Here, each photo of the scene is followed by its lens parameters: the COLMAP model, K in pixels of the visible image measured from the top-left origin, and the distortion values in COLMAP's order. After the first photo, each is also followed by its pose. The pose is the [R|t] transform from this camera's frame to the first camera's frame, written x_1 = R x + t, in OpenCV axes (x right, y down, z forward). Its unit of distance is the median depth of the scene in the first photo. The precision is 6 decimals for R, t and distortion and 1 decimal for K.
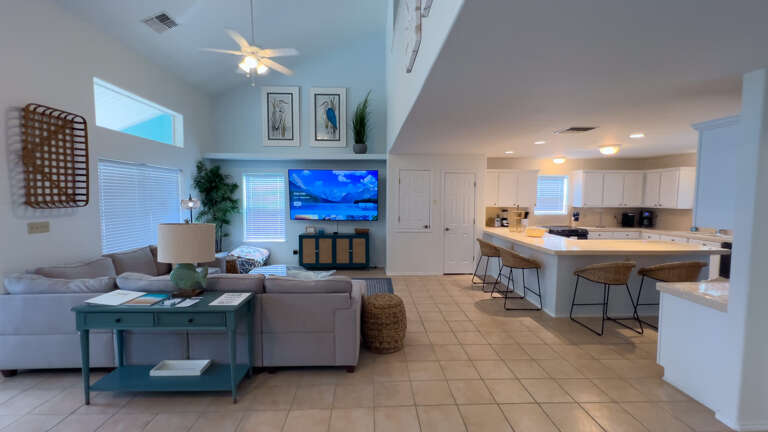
lens RADIAL K [[307.7, 0, 380.9], [0, 307.7, 205.2], [0, 0, 1]] dist [-0.000155, 0.000329]
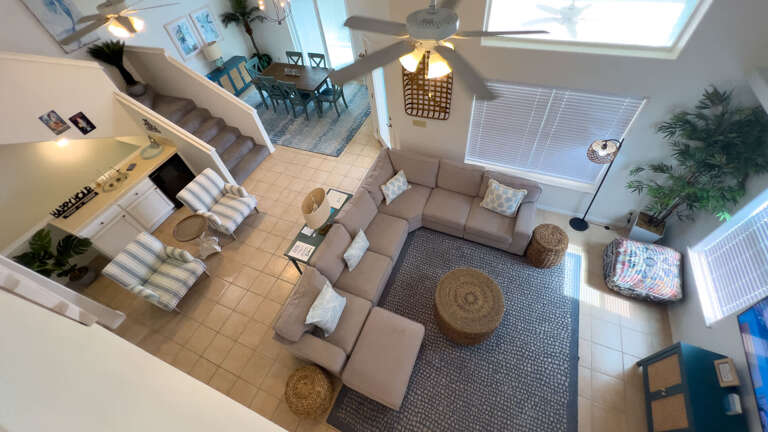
lens RADIAL K [[307.1, 0, 381.1], [0, 307.1, 199.3], [0, 0, 1]] dist [-0.000156, -0.000042]
pose [[-0.413142, 0.716332, -0.562300, 0.037721], [0.061529, 0.638006, 0.767569, -0.764823], [0.908586, 0.282517, -0.307663, 1.277940]]
